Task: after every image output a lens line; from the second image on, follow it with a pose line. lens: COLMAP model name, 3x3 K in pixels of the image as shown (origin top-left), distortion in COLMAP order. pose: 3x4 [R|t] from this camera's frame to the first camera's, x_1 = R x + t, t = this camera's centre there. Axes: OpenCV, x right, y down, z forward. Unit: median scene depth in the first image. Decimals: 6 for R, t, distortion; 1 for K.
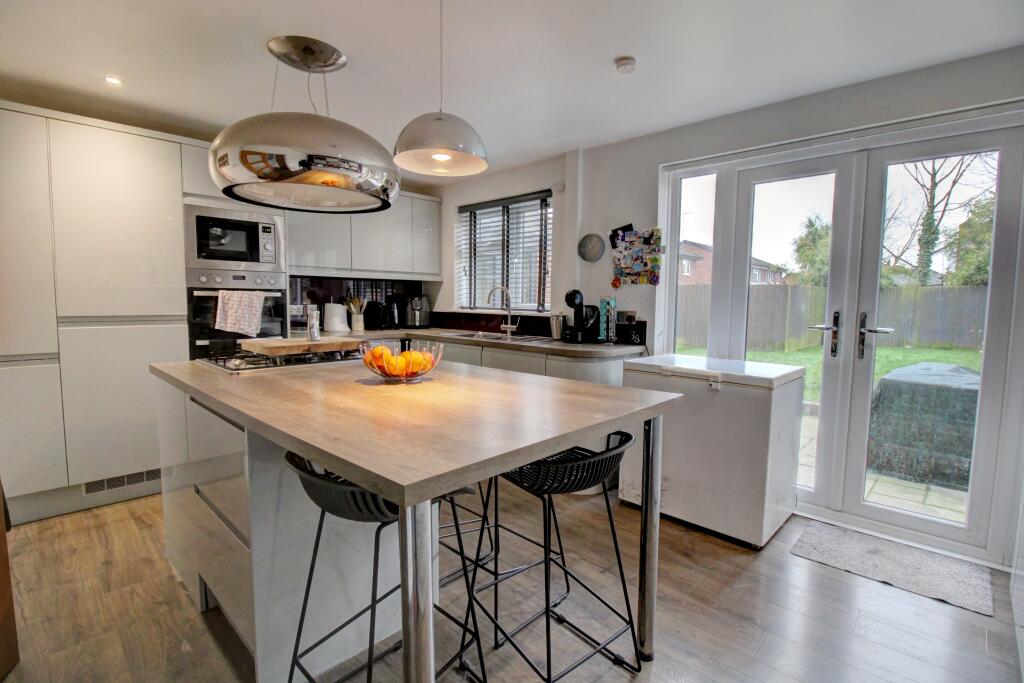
lens RADIAL K [[484.0, 0, 512.0], [0, 484.0, 341.5], [0, 0, 1]] dist [0.001771, -0.013076]
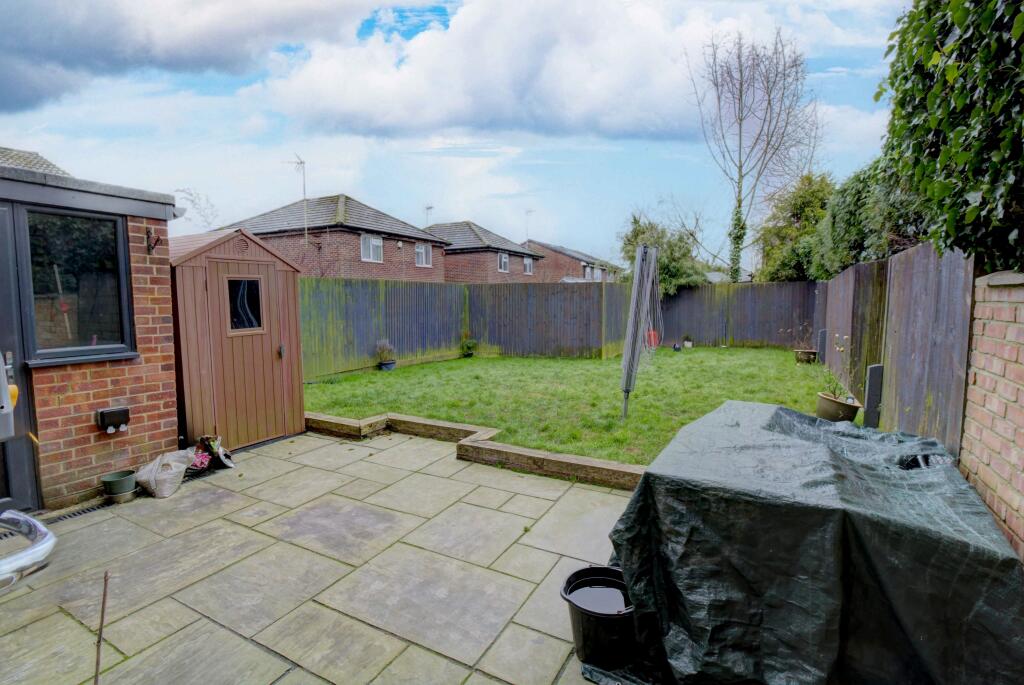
lens RADIAL K [[484.0, 0, 512.0], [0, 484.0, 342.5], [0, 0, 1]] dist [0.001771, -0.013076]
pose [[0.963386, -0.039174, 0.265240, 0.165827], [0.039078, 0.999220, 0.005638, -0.019146], [-0.265254, 0.004933, 0.964166, 0.187304]]
